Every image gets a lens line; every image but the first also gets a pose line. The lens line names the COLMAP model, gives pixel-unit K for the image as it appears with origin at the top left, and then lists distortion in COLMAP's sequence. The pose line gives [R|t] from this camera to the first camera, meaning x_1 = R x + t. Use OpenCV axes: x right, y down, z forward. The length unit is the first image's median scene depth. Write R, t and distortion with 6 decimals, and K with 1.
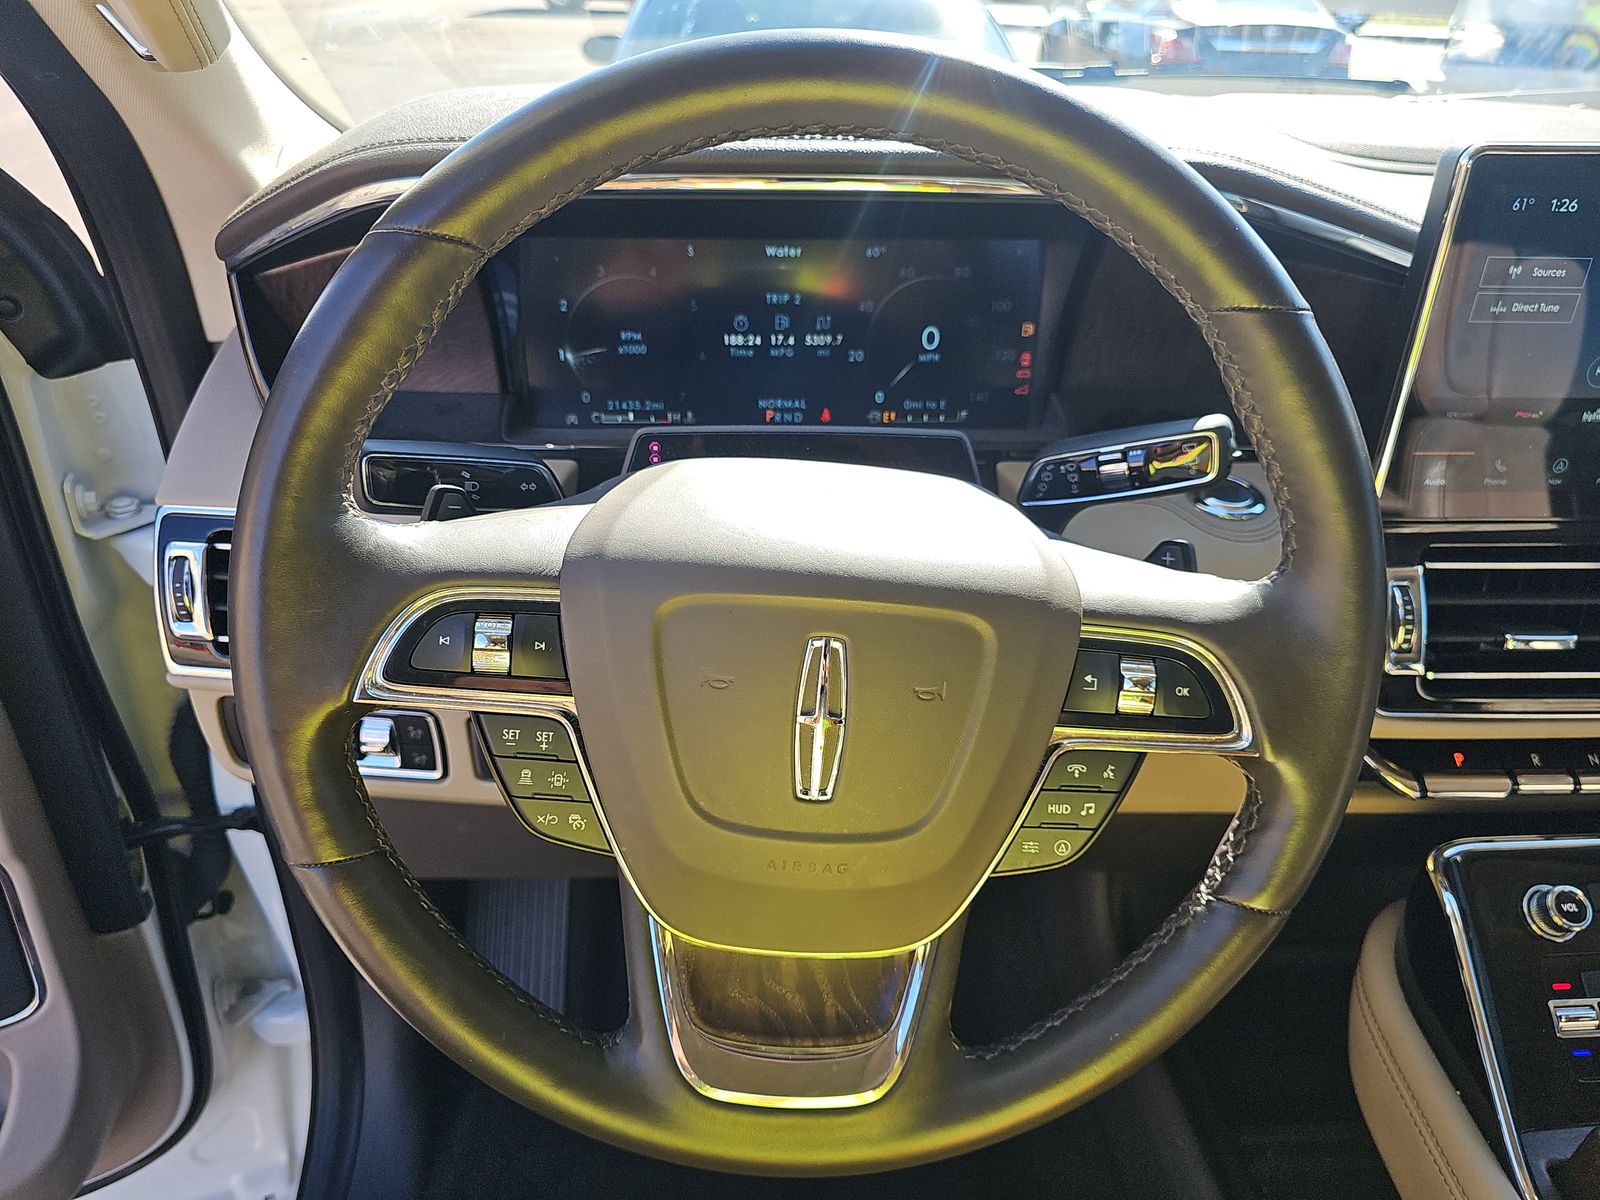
lens RADIAL K [[1059.1, 0, 796.5], [0, 1059.1, 595.2], [0, 0, 1]] dist [0.029718, -0.034873]
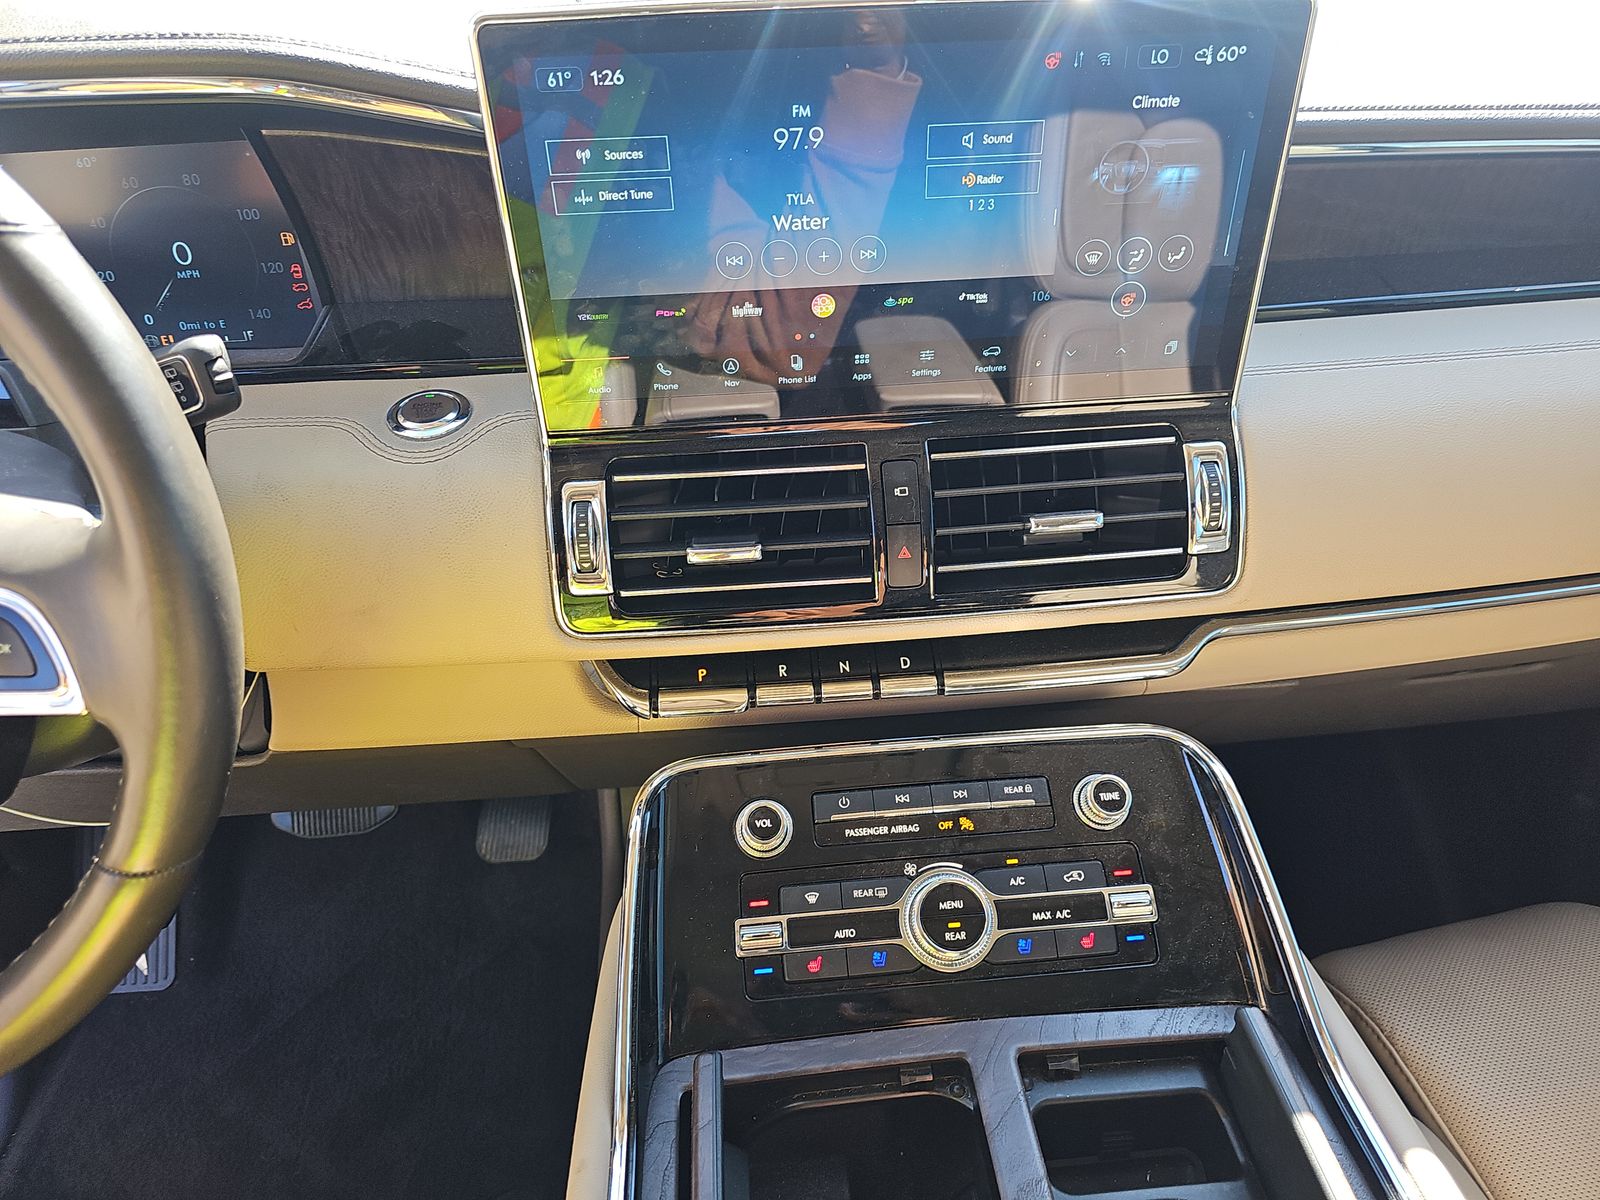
lens RADIAL K [[1059.1, 0, 795.5], [0, 1059.1, 591.8], [0, 0, 1]] dist [0.029718, -0.034873]
pose [[0.998604, -0.052567, -0.005128, 0.726107], [0.052816, 0.994262, 0.093022, -0.006627], [0.000209, -0.093163, 0.995651, 0.049020]]
